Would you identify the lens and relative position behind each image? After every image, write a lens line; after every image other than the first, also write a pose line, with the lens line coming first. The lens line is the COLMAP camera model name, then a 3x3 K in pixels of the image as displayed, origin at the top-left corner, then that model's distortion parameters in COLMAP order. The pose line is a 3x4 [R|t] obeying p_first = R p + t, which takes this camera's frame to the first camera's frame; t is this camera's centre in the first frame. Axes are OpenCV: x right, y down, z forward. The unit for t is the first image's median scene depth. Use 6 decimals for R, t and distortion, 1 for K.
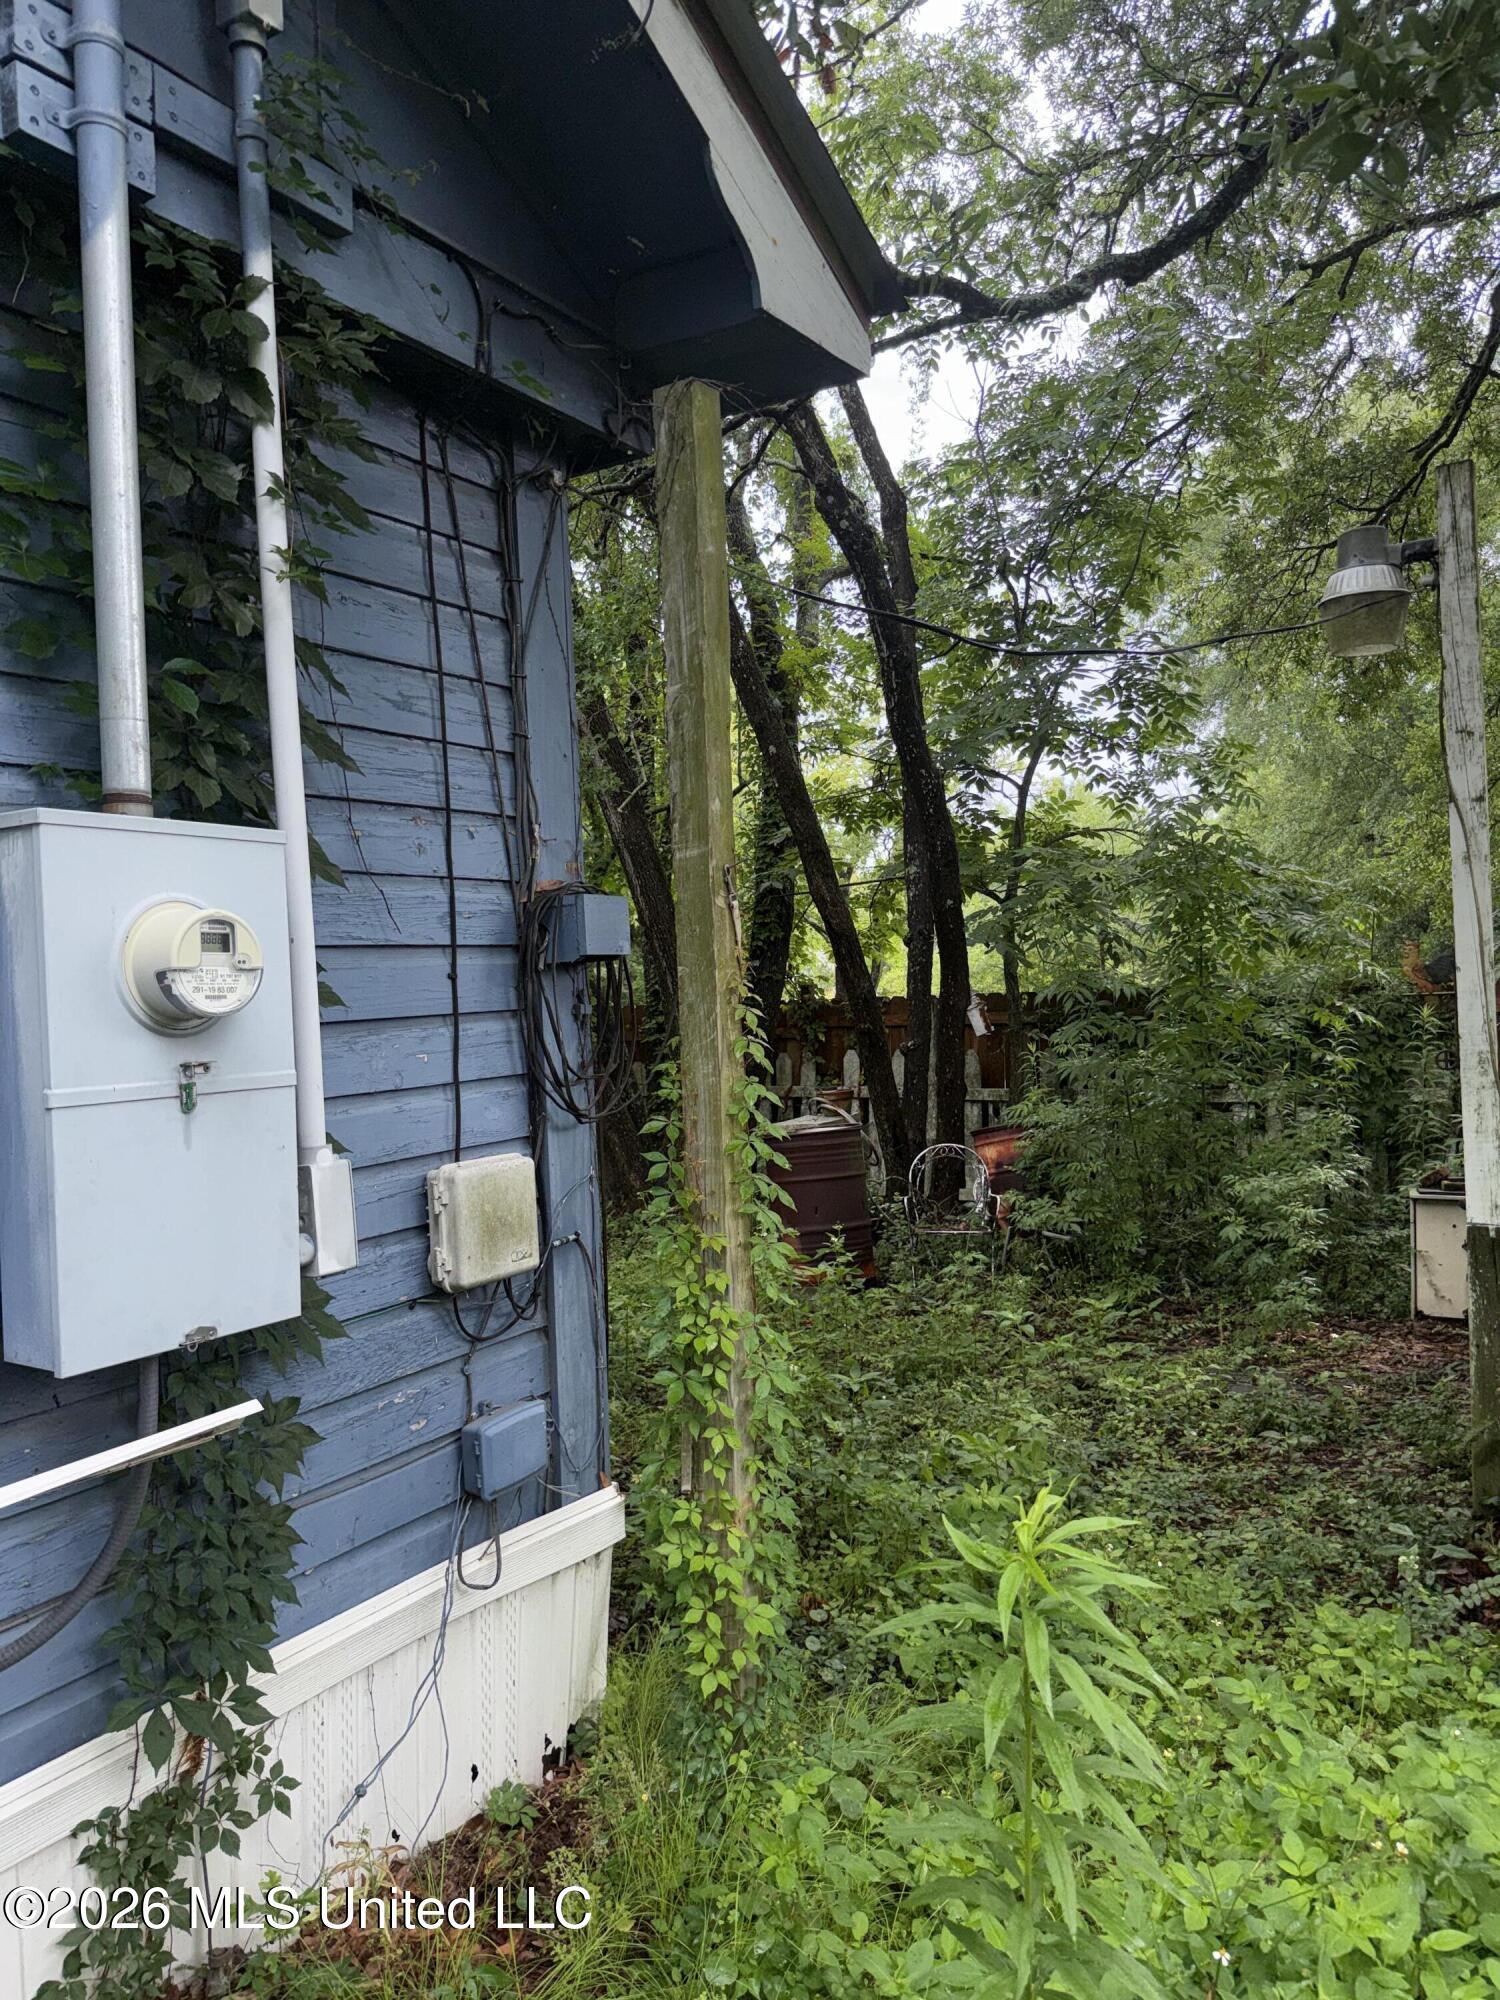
lens RADIAL K [[1412.0, 0, 752.7], [0, 1412.0, 999.4], [0, 0, 1]] dist [0.038485, -0.043794]
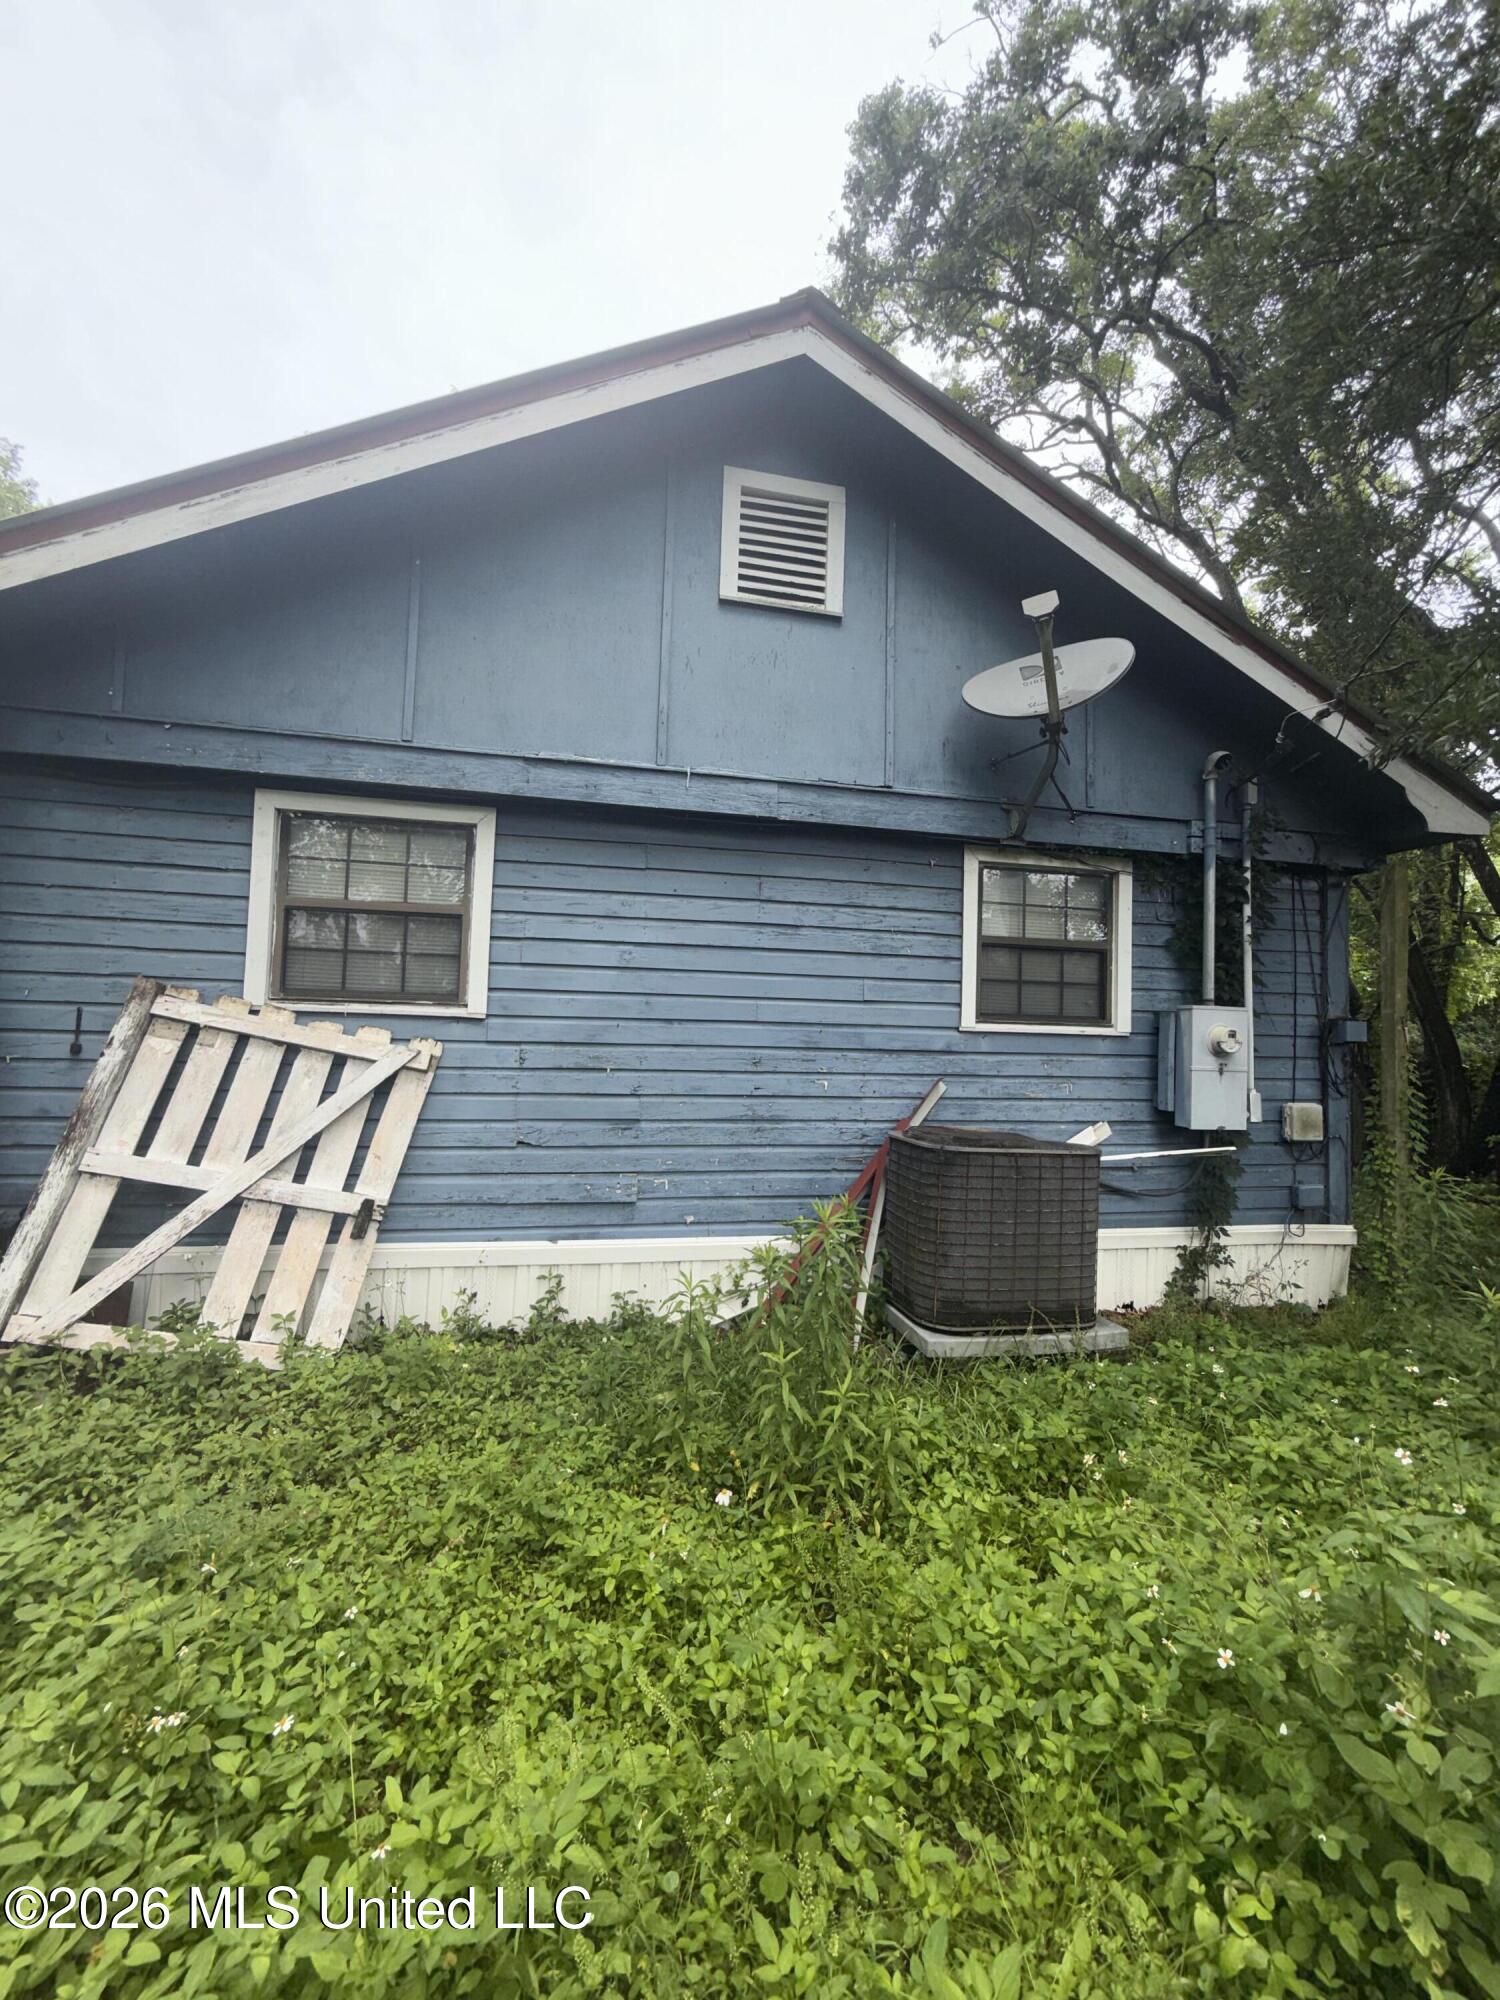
lens RADIAL K [[798.9, 0, 753.0], [0, 798.9, 991.4], [0, 0, 1]] dist [0.002528, -0.000931]
pose [[0.695081, 0.030653, -0.718278, 0.252081], [-0.063763, 0.997782, -0.019123, -0.026137], [0.716098, 0.059092, 0.695493, -1.246623]]
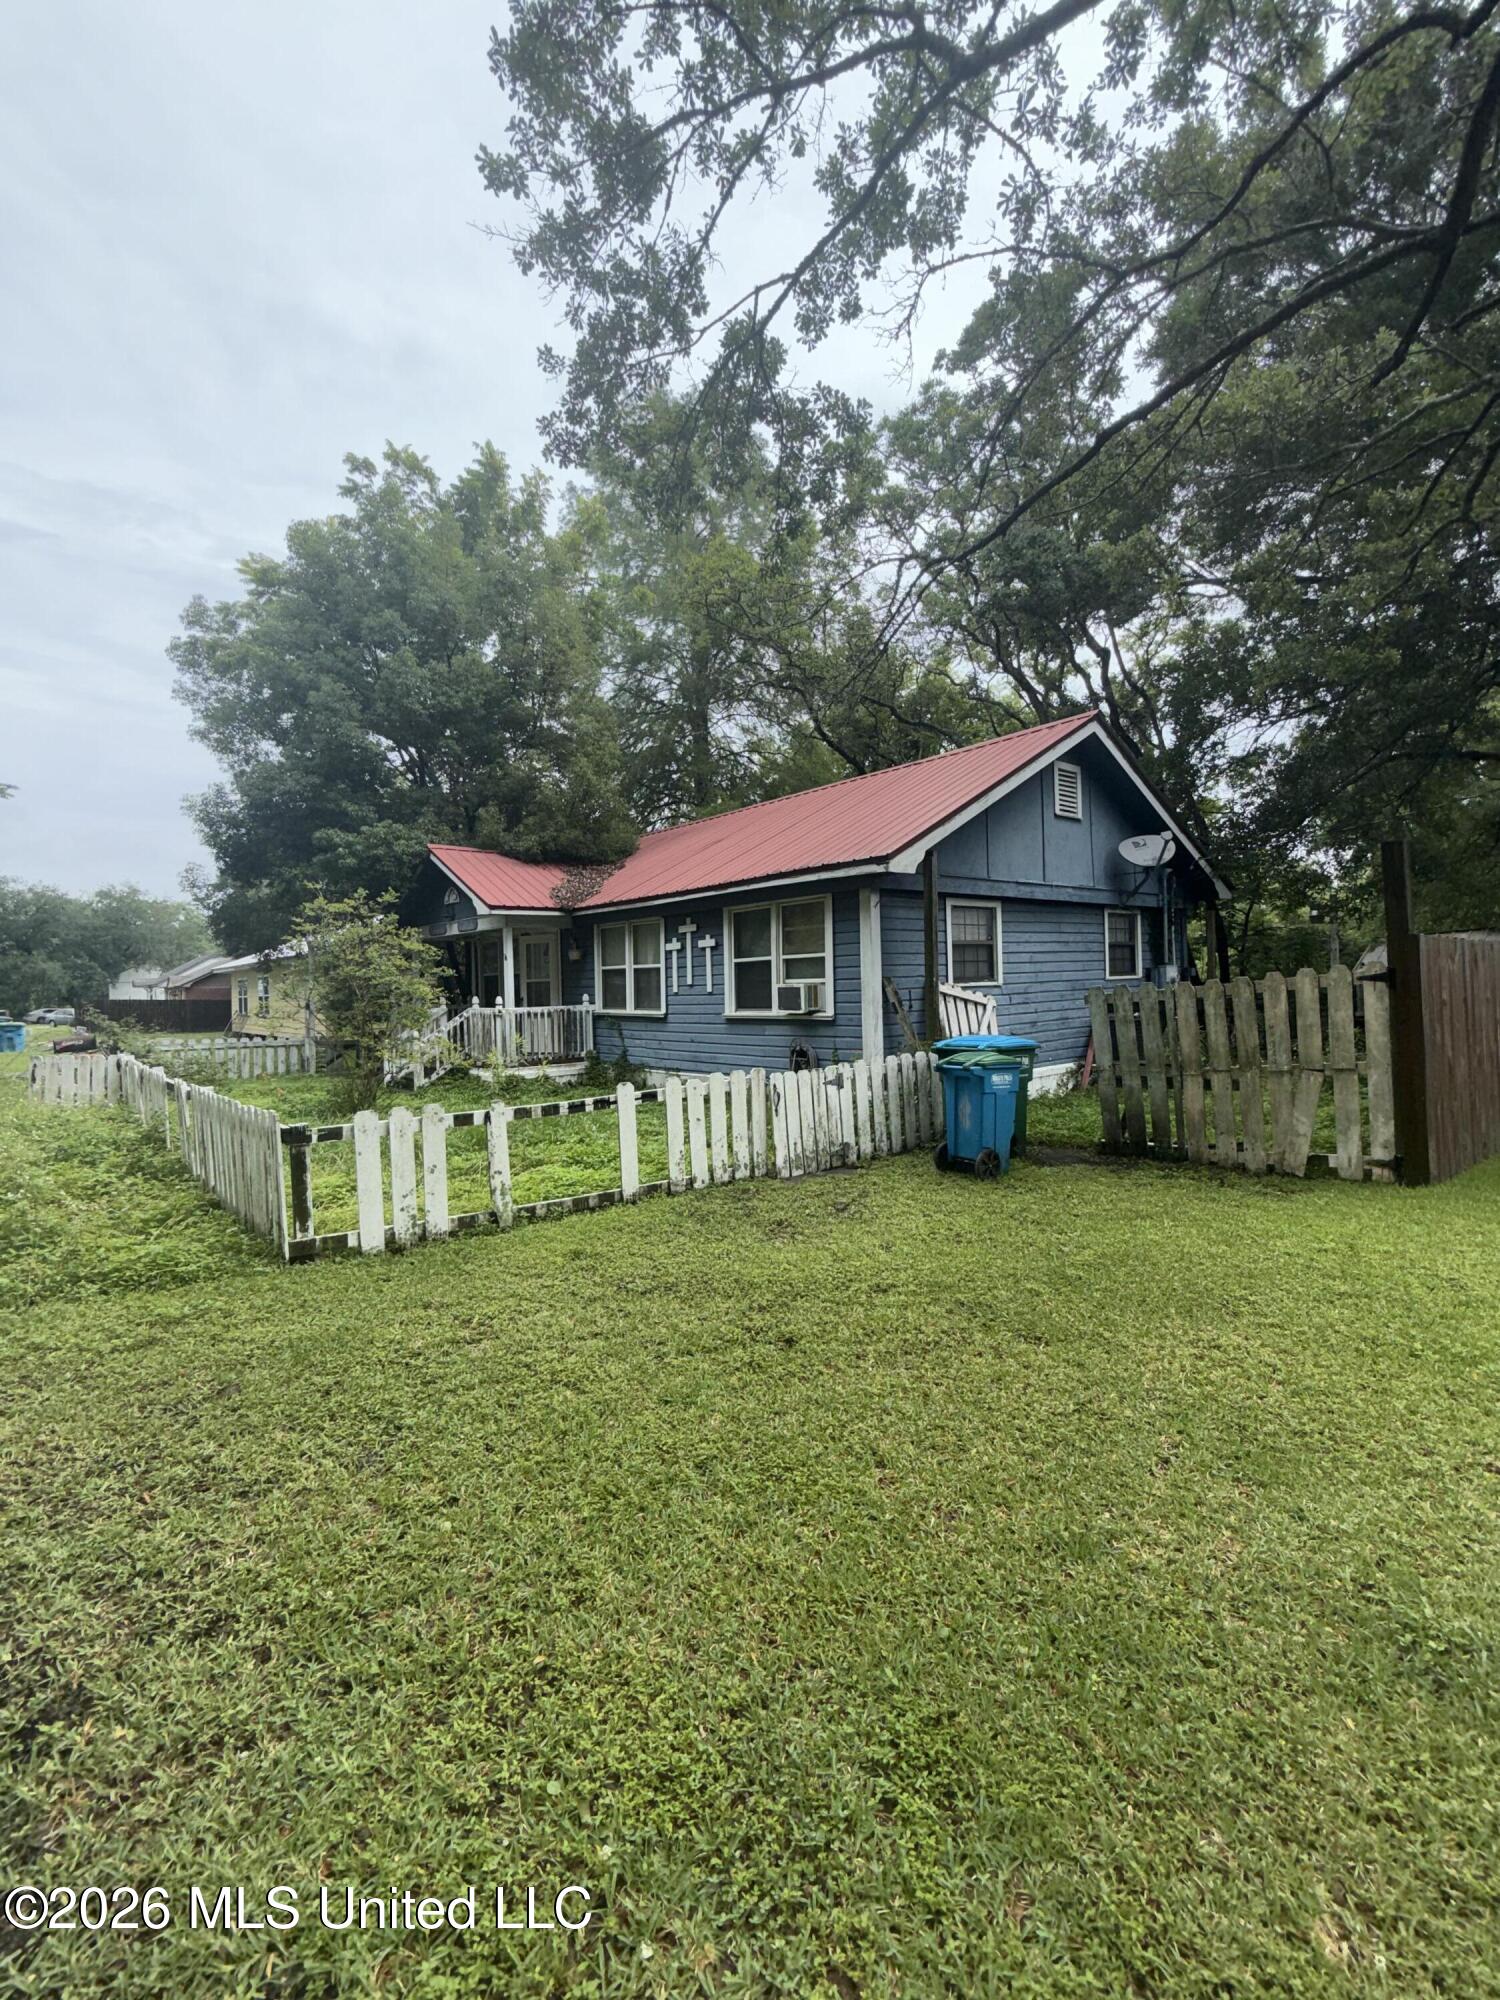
lens RADIAL K [[876.3, 0, 745.4], [0, 876.3, 992.4], [0, 0, 1]] dist [0.000393, -0.000029]
pose [[0.953418, 0.018961, -0.301054, -1.109386], [-0.012720, 0.999662, 0.022680, -0.017547], [0.301383, -0.017794, 0.953337, -4.943071]]
